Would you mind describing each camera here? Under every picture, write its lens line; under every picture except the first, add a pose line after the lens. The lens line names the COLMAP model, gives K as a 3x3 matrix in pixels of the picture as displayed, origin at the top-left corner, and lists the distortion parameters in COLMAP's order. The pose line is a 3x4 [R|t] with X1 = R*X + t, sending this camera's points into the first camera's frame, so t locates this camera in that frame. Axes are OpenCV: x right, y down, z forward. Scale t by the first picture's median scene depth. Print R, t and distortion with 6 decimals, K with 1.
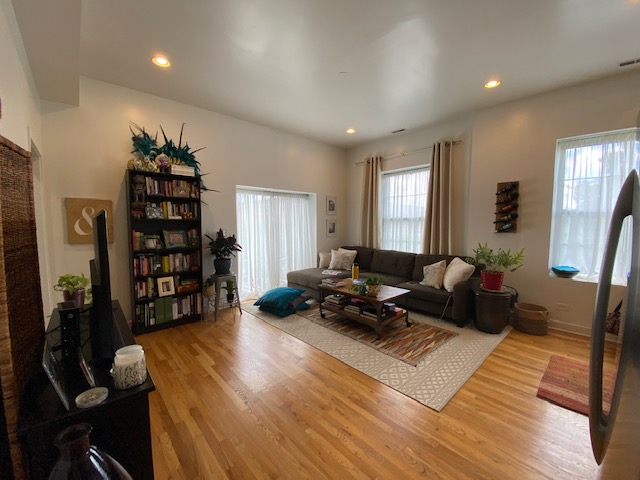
lens RADIAL K [[260.6, 0, 321.5], [0, 260.6, 240.4], [0, 0, 1]] dist [0.013654, -0.000233]
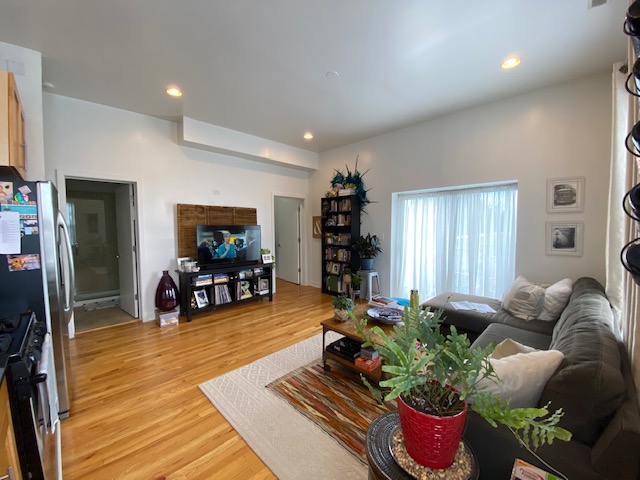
lens RADIAL K [[260.6, 0, 321.5], [0, 260.6, 240.4], [0, 0, 1]] dist [0.013654, -0.000233]
pose [[0.032034, 0.050766, -0.998197, 0.925947], [-0.063707, 0.996782, 0.048650, -0.063394], [0.997454, 0.062034, 0.035165, 0.838436]]
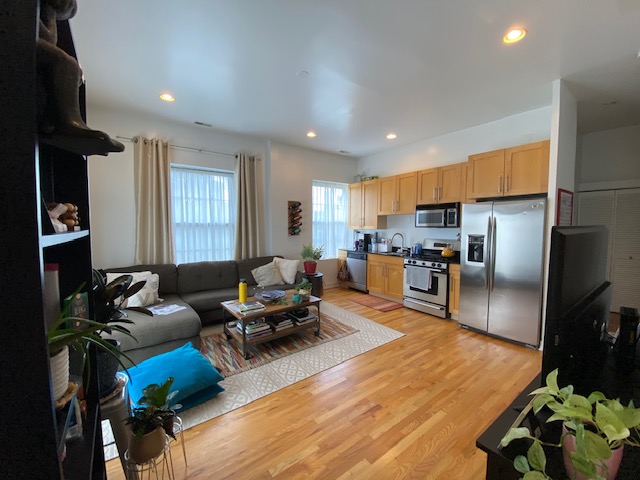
lens RADIAL K [[258.9, 0, 320.0], [0, 258.9, 240.0], [0, 0, 1]] dist [0.014790, -0.000029]
pose [[0.118100, -0.060744, 0.991142, -0.758378], [0.071764, 0.996039, 0.052493, -0.072696], [-0.990405, 0.064929, 0.121991, 0.747042]]
